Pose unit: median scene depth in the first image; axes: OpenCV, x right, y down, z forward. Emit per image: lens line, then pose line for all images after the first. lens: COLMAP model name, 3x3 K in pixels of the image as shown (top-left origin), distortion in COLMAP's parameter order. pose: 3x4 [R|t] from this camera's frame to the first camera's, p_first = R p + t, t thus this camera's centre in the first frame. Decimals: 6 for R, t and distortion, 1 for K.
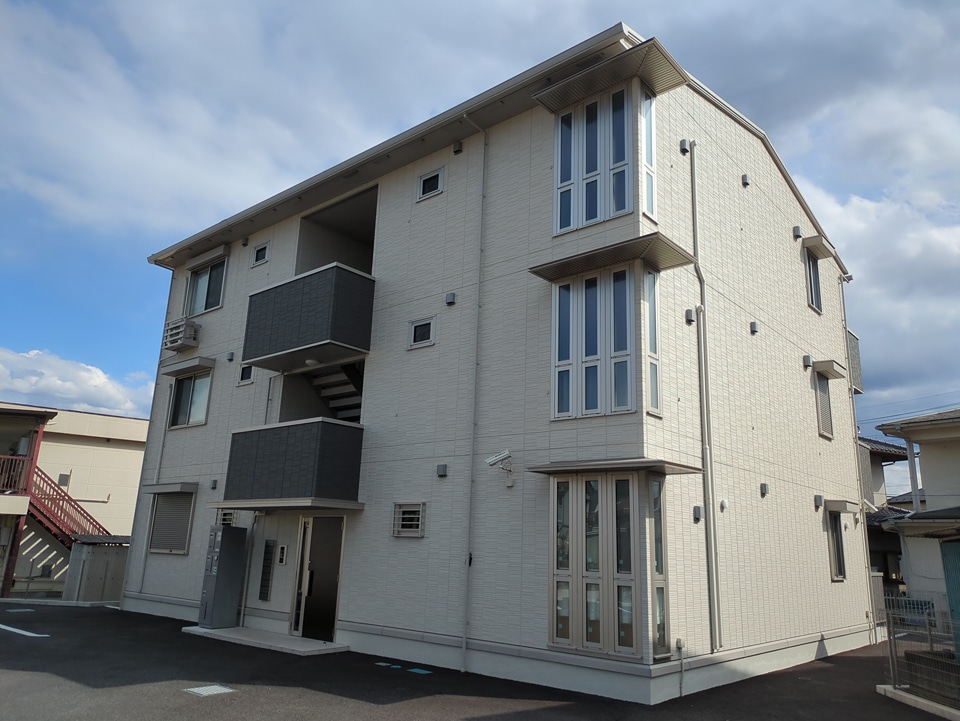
lens RADIAL K [[723.0, 0, 473.7], [0, 723.0, 364.1], [0, 0, 1]] dist [0.043304, -0.035550]
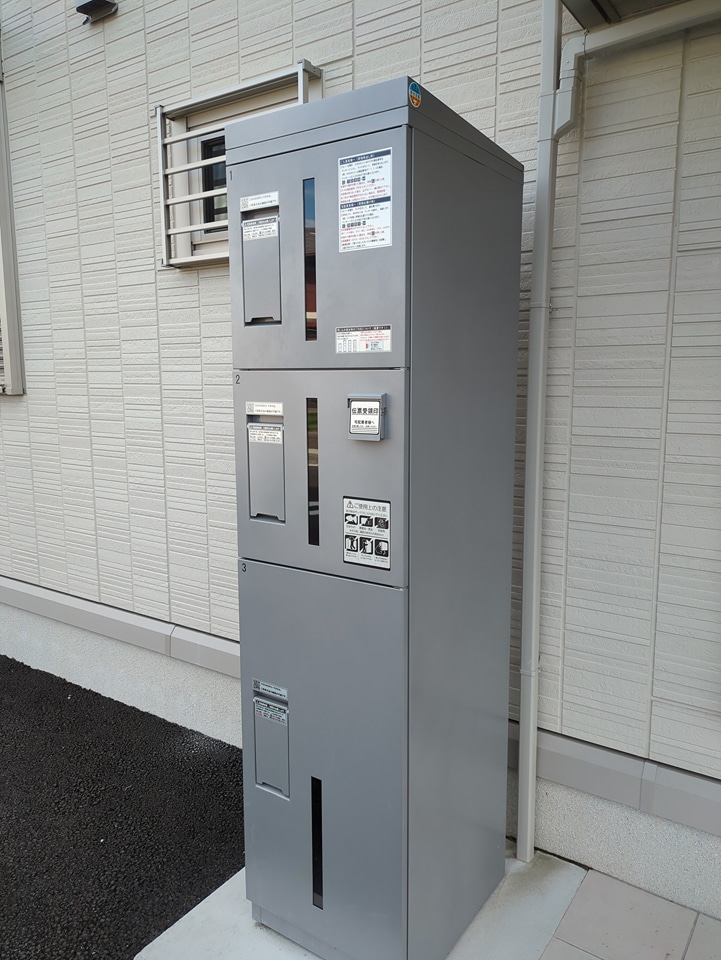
lens RADIAL K [[723.0, 0, 358.1], [0, 723.0, 480.1], [0, 0, 1]] dist [0.043304, -0.035550]
pose [[0.993714, -0.046918, 0.101646, -0.412142], [0.004675, 0.924543, 0.381049, 0.264830], [-0.111854, -0.378179, 0.918950, 1.017303]]
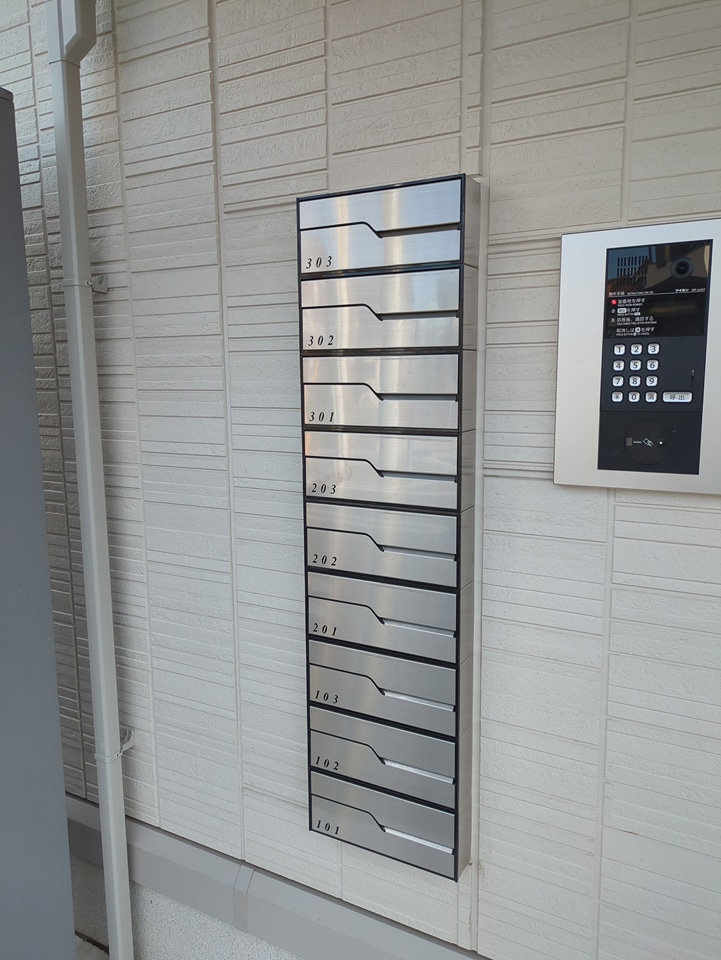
lens RADIAL K [[723.0, 0, 362.3], [0, 723.0, 483.5], [0, 0, 1]] dist [0.043304, -0.035550]
pose [[0.979746, -0.071587, 0.187011, -0.365695], [-0.007020, 0.921060, 0.389357, 0.269822], [-0.200121, -0.382784, 0.901902, 1.031614]]
